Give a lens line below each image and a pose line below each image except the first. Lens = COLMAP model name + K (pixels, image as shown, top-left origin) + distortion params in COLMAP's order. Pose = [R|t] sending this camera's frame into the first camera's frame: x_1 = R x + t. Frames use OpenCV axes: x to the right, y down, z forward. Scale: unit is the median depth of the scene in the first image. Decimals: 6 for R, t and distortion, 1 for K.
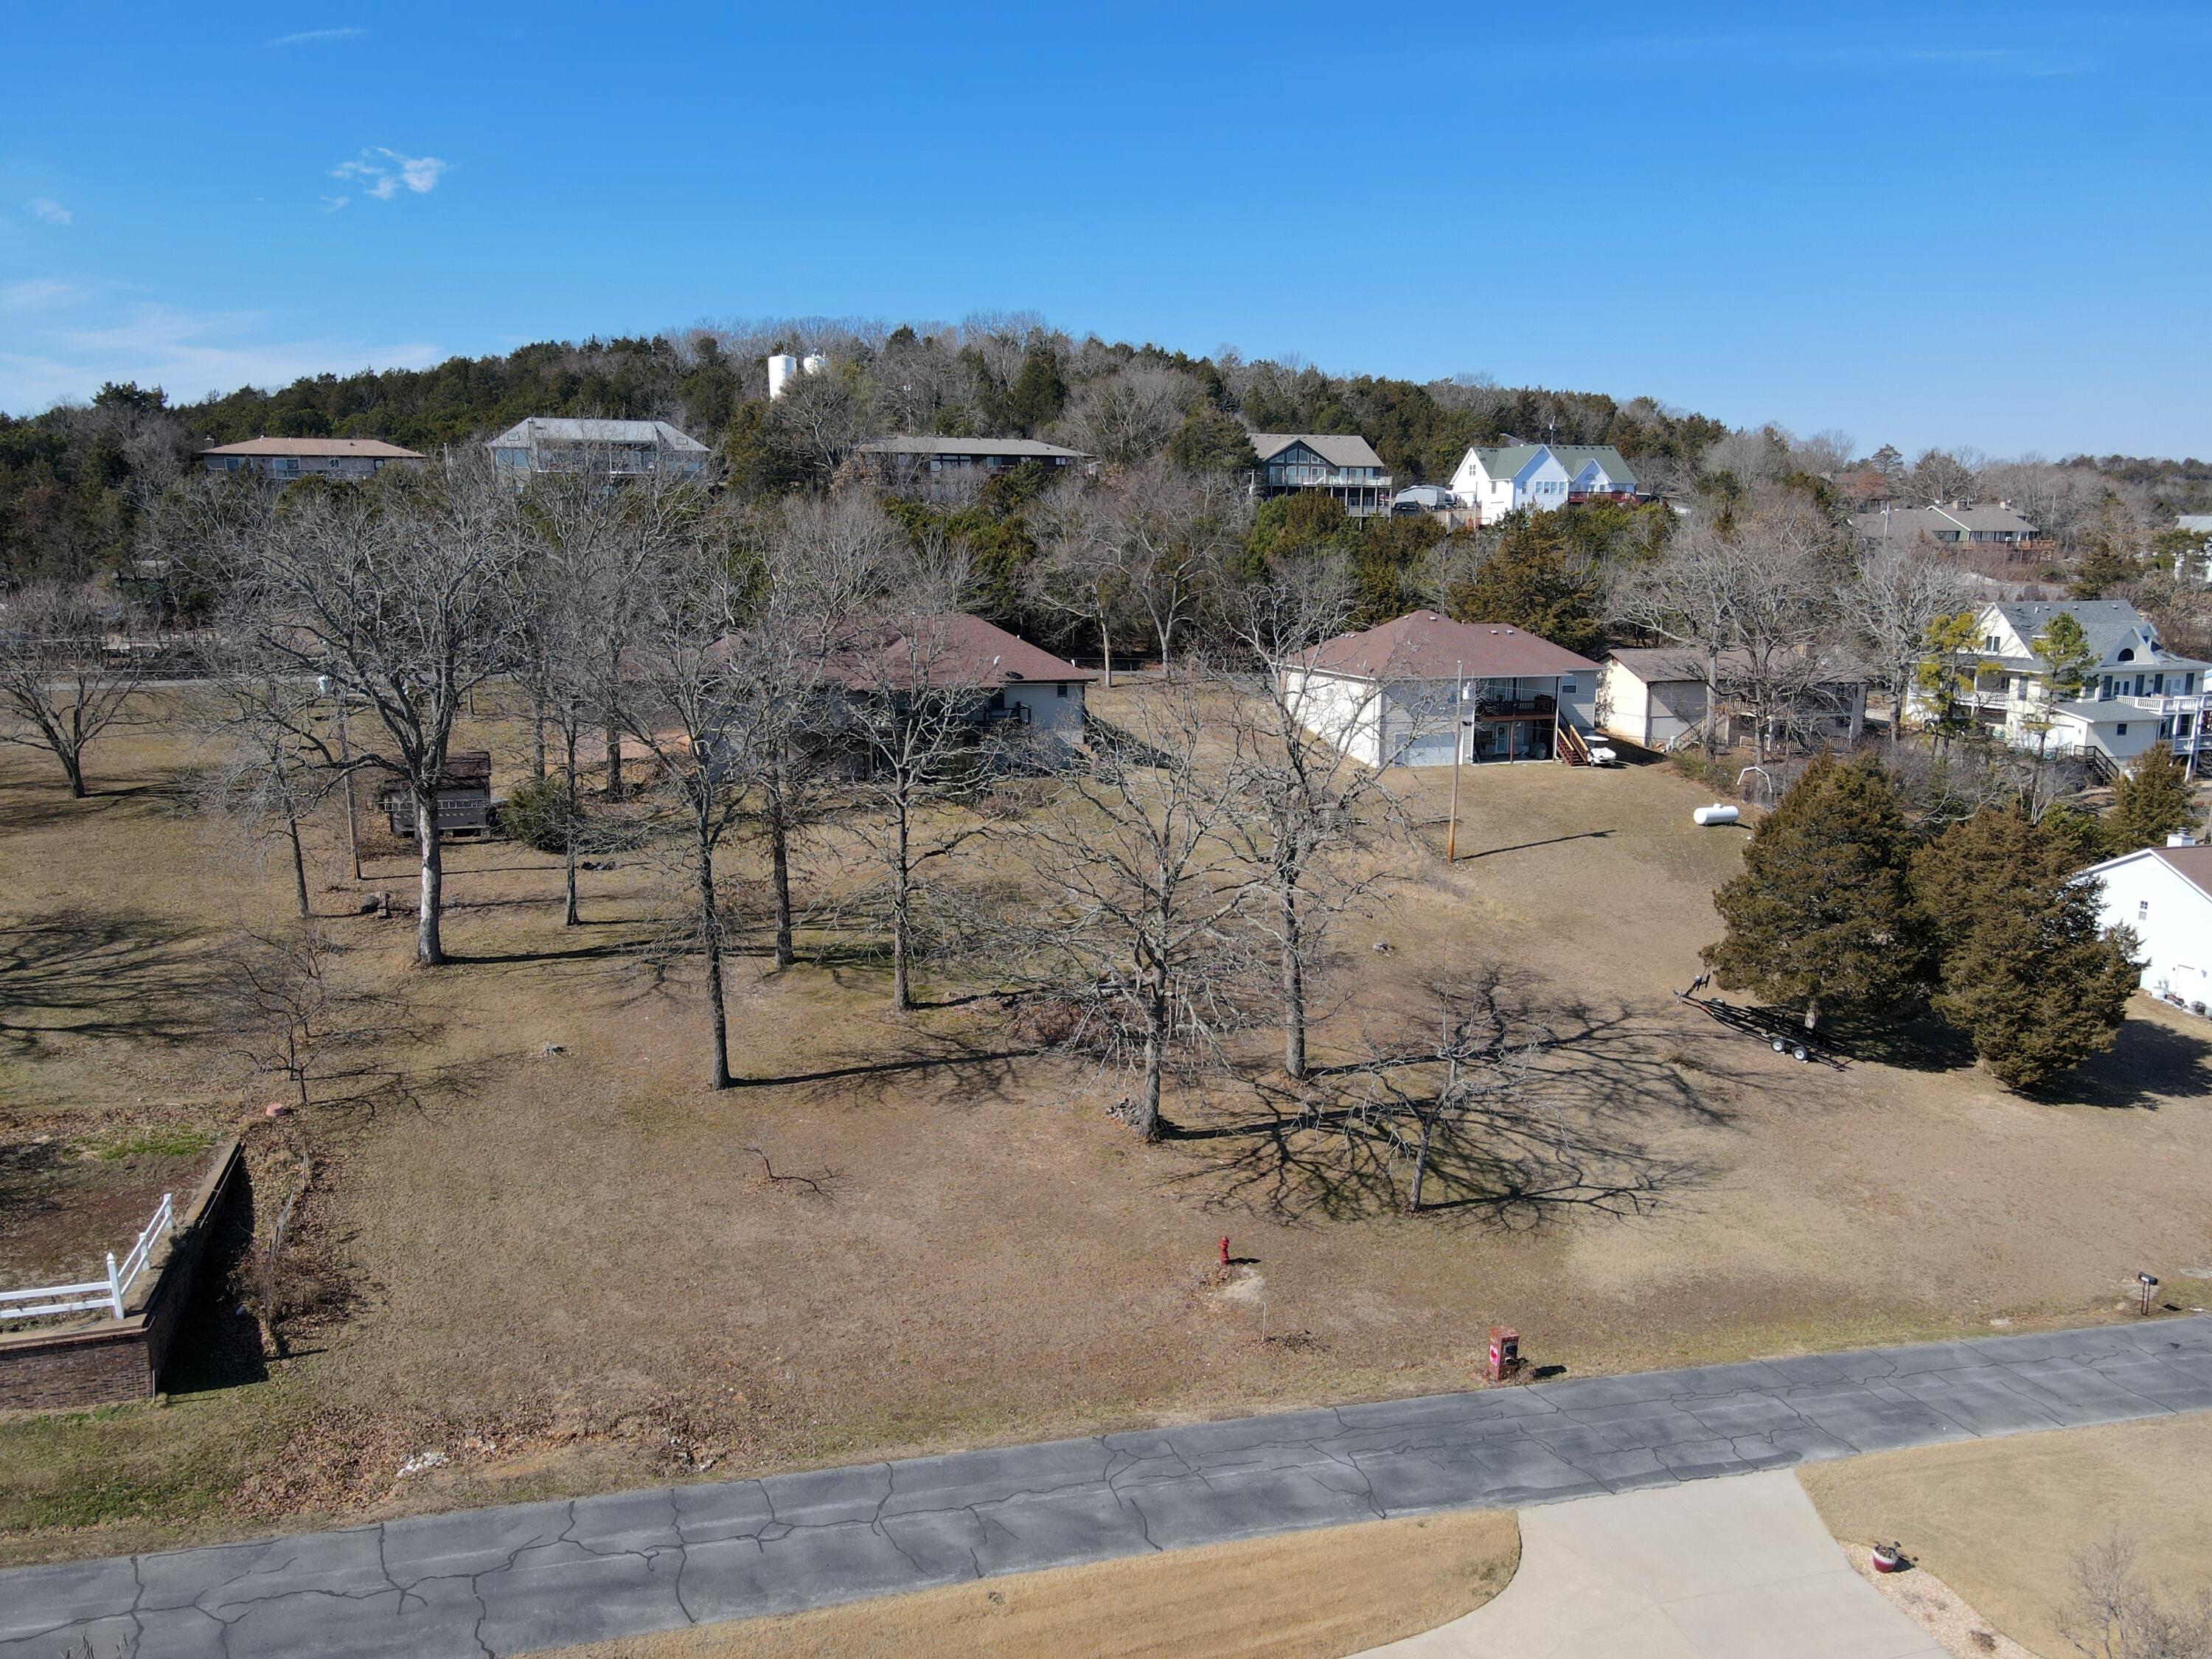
lens RADIAL K [[1622.1, 0, 1097.0], [0, 1622.1, 823.1], [0, 0, 1]] dist [0.001827, 0.019405]
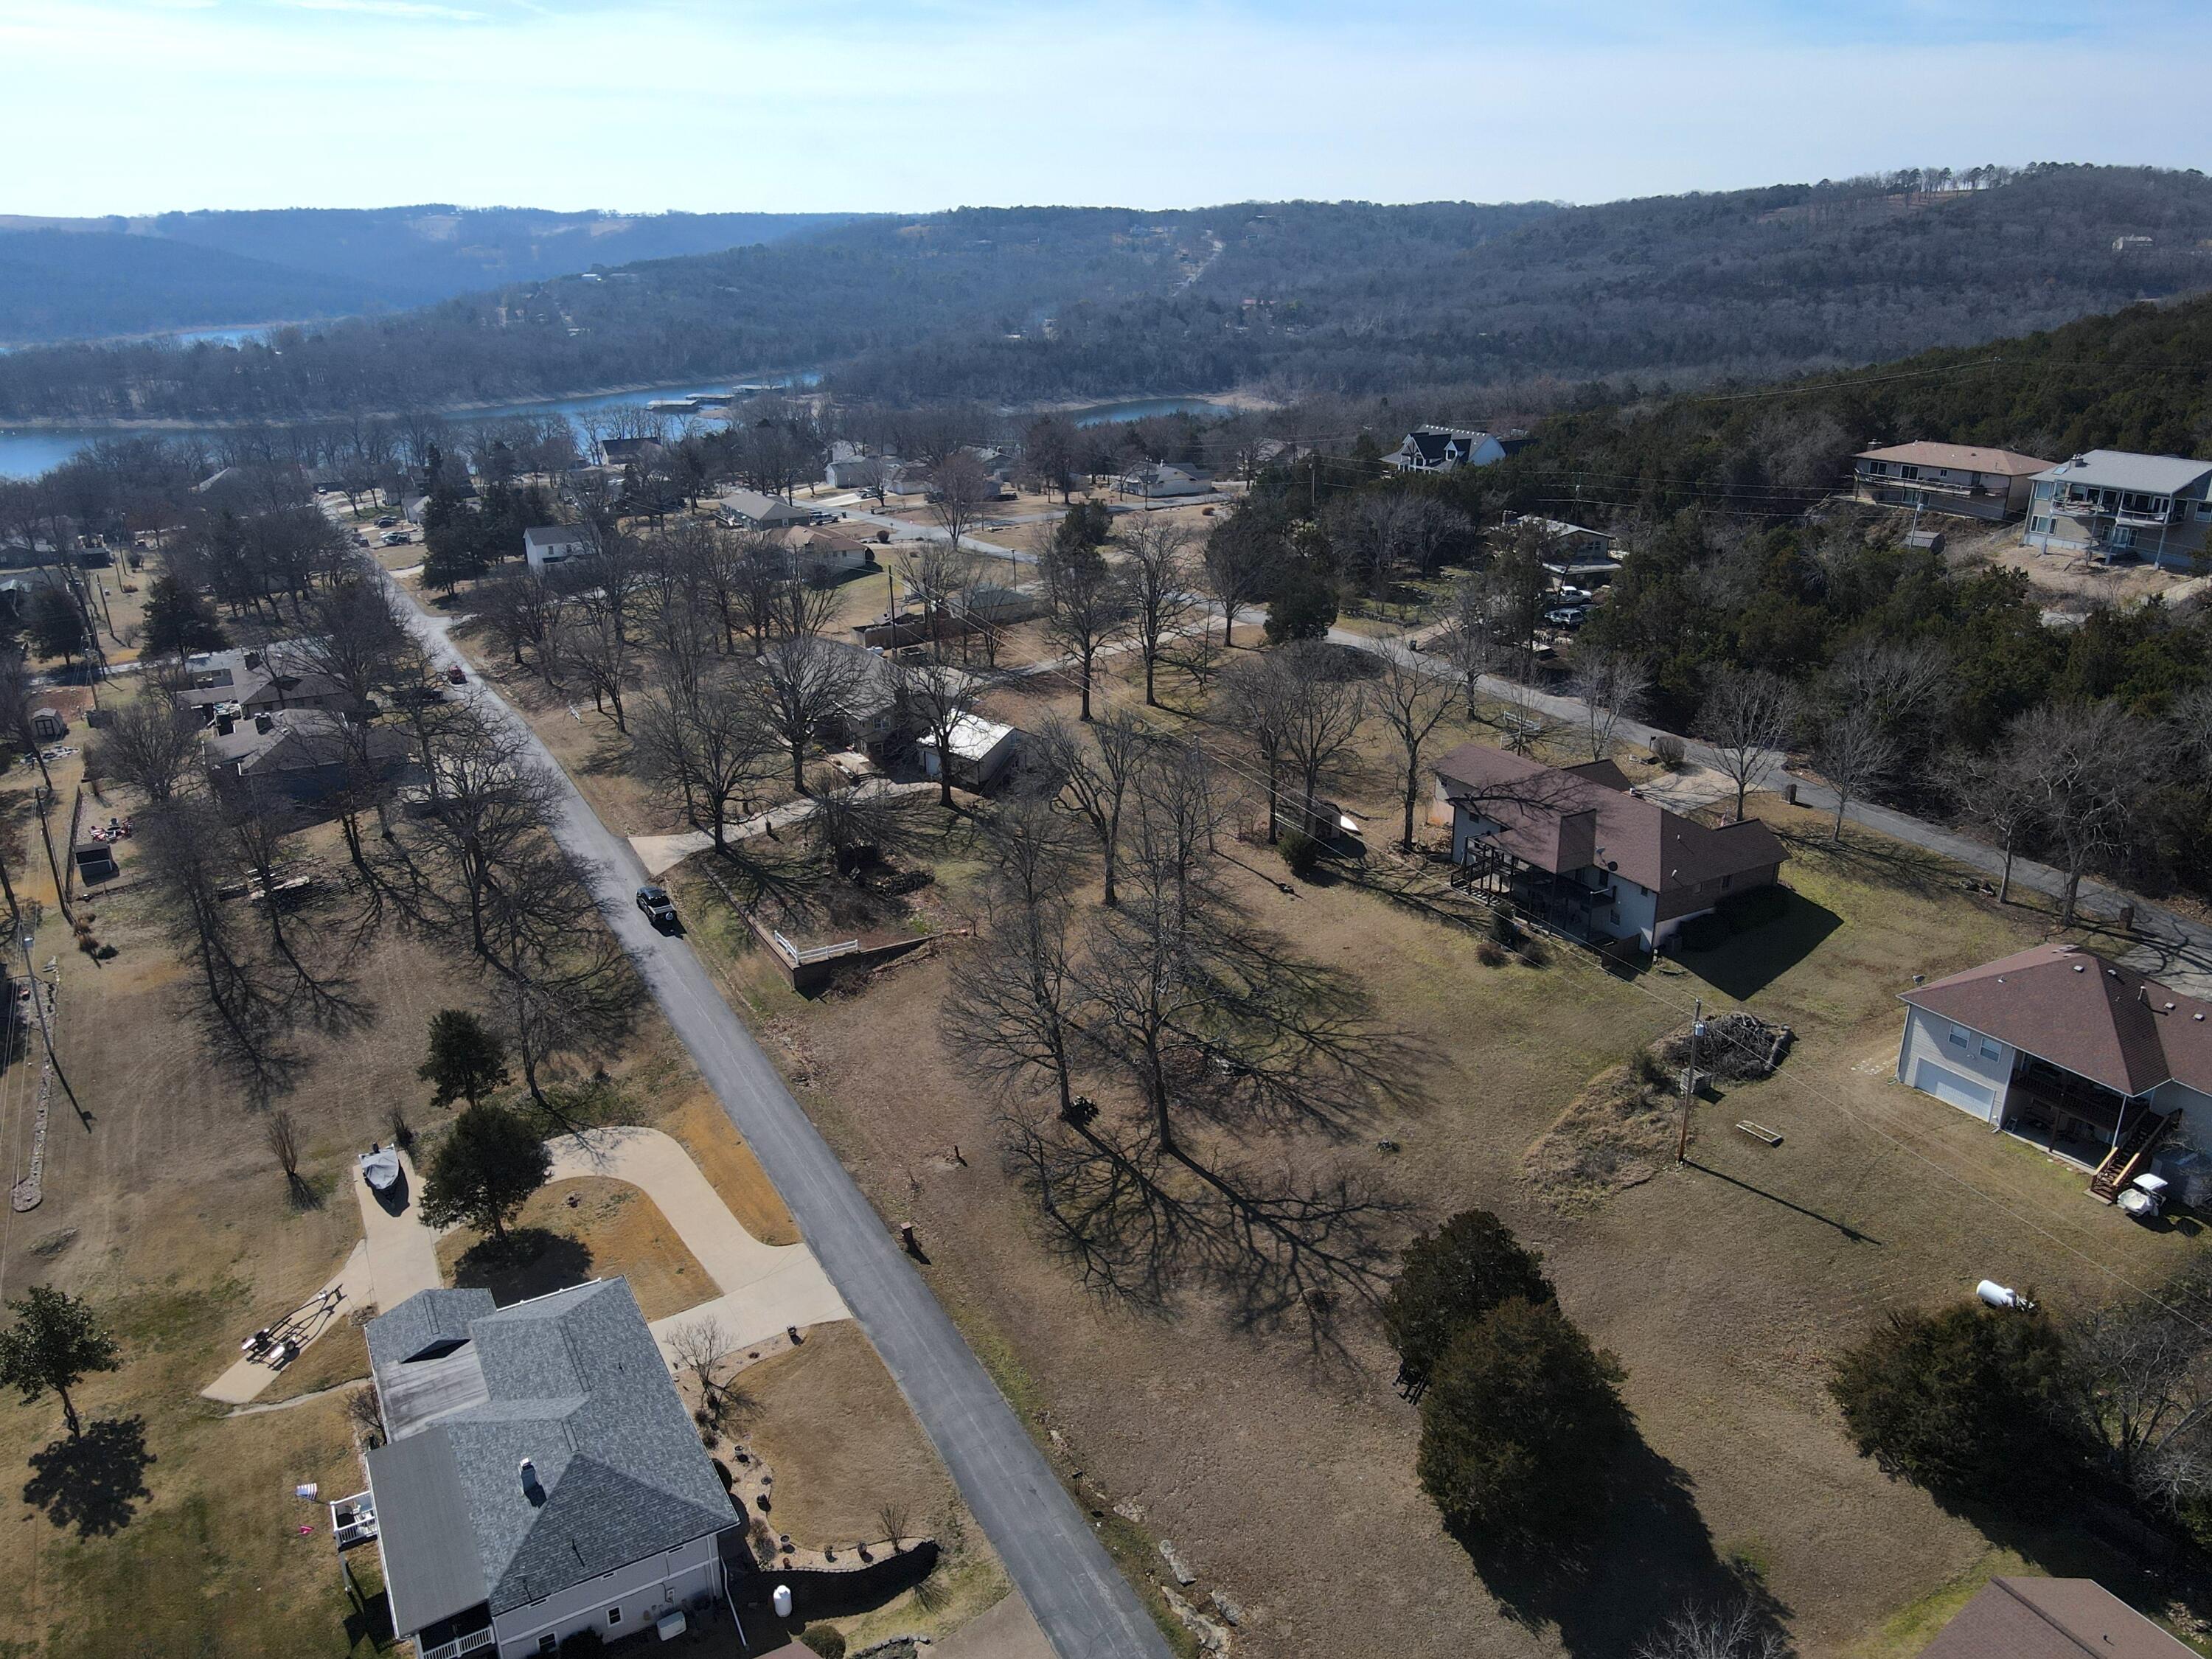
lens RADIAL K [[1622.1, 0, 1106.7], [0, 1622.1, 828.3], [0, 0, 1]] dist [0.001827, 0.019405]
pose [[0.196275, 0.334321, -0.921795, 1.777313], [-0.159422, 0.938452, 0.306418, -0.767454], [0.967502, 0.086813, 0.237493, 0.537211]]
